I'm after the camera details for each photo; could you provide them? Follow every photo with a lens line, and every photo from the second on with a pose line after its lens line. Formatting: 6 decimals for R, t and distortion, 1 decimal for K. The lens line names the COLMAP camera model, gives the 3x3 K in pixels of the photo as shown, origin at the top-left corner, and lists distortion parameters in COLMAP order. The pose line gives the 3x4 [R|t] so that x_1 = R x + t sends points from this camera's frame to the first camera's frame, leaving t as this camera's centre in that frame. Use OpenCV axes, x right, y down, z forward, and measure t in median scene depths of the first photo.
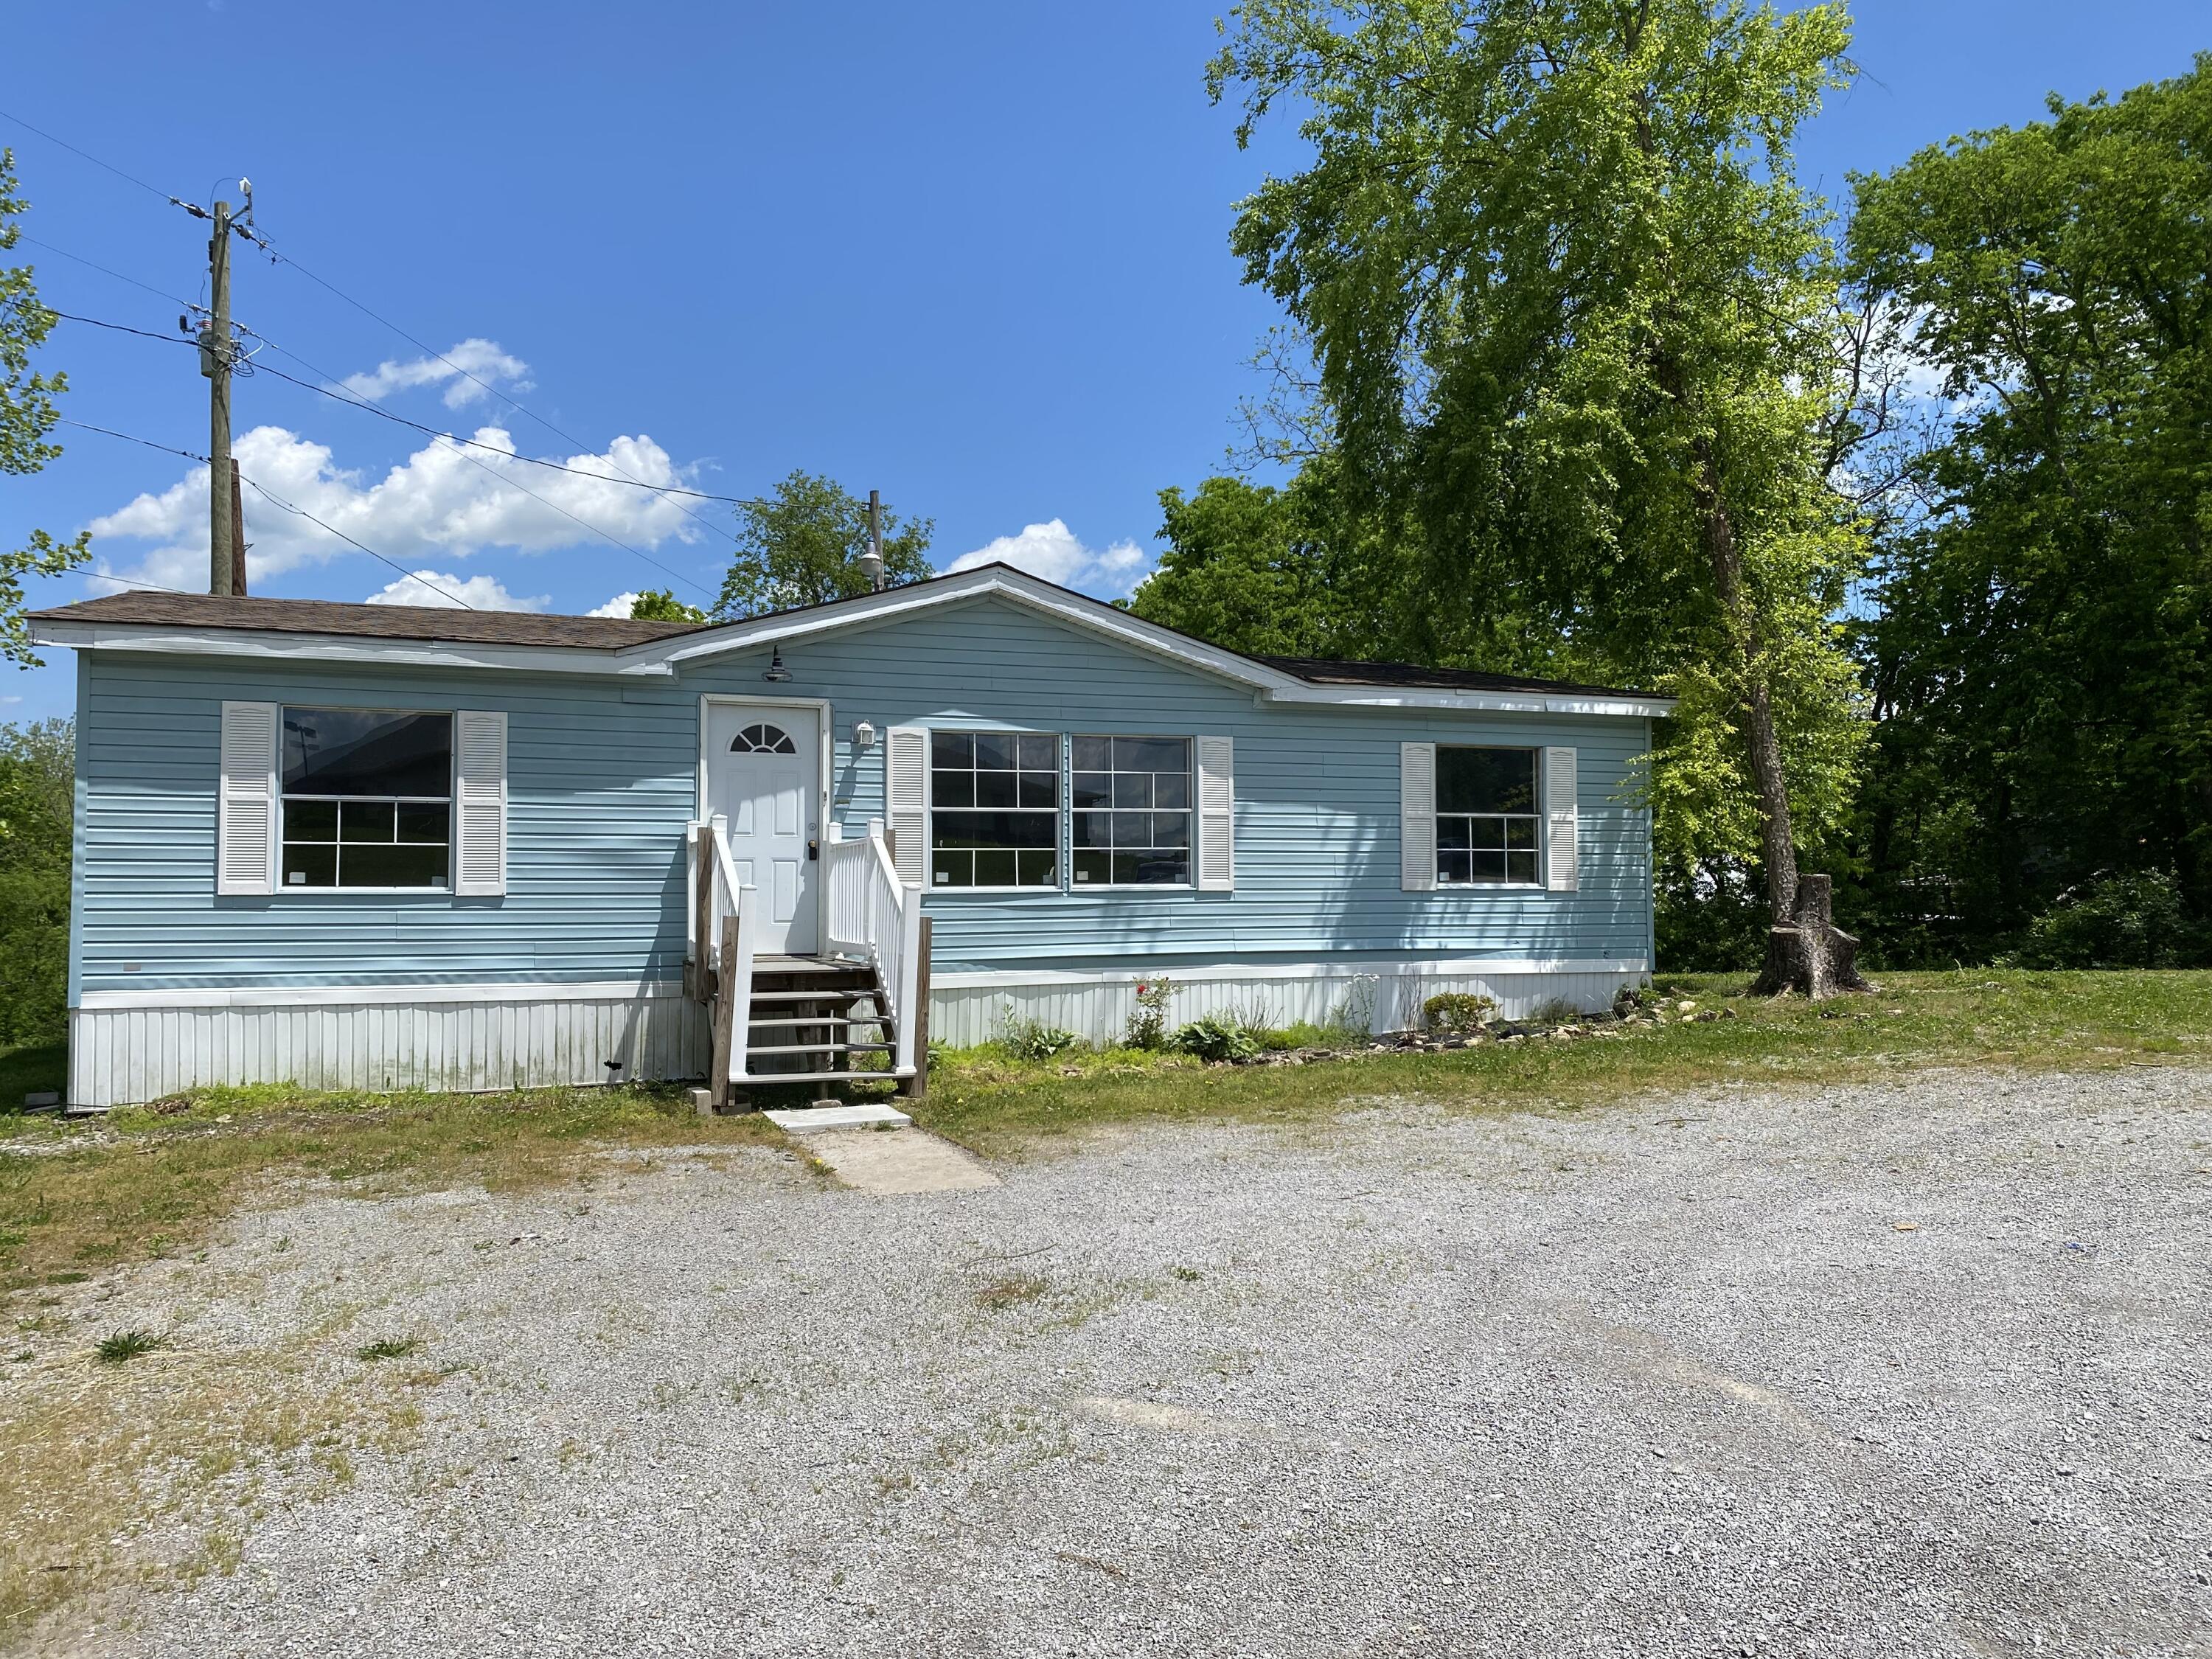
lens RADIAL K [[1677.0, 0, 1106.0], [0, 1677.0, 829.5], [0, 0, 1]] dist [0.084303, -0.151543]
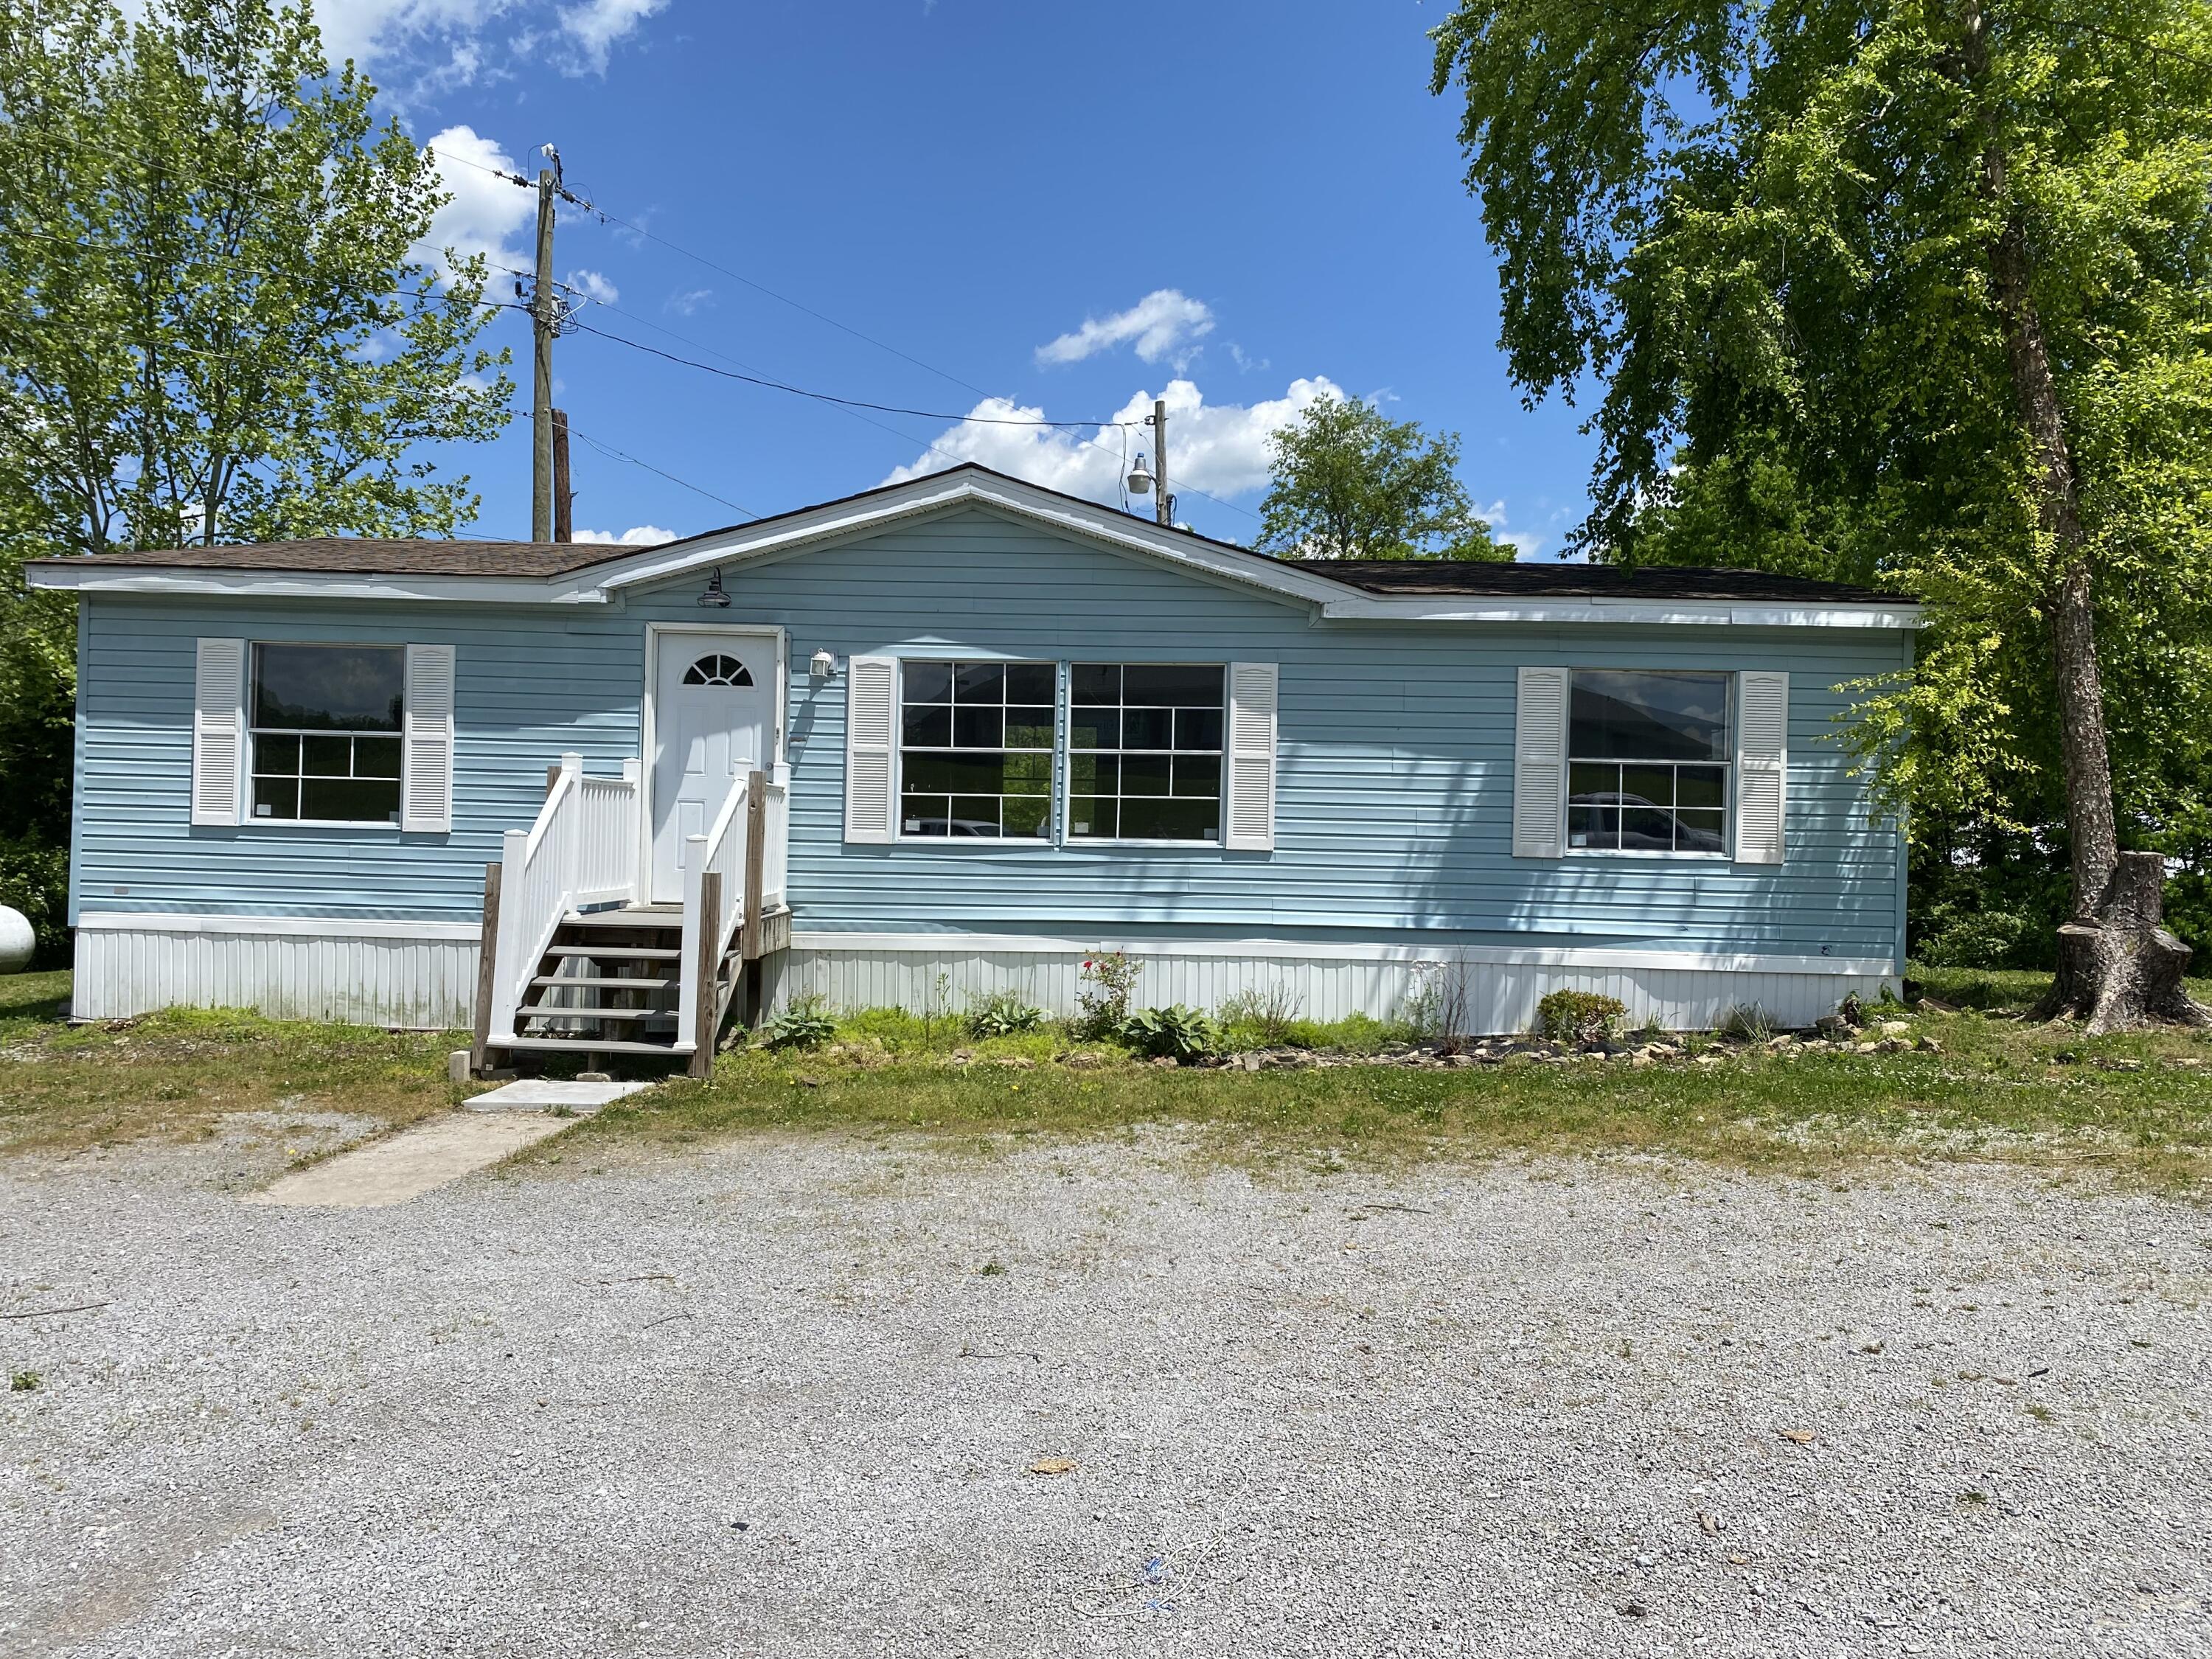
lens RADIAL K [[1677.0, 0, 1106.0], [0, 1677.0, 829.5], [0, 0, 1]] dist [0.084303, -0.151543]
pose [[0.920646, 0.027506, -0.389429, 0.341082], [-0.012609, 0.999089, 0.040760, -0.006833], [0.390195, -0.032615, 0.920154, 0.222244]]
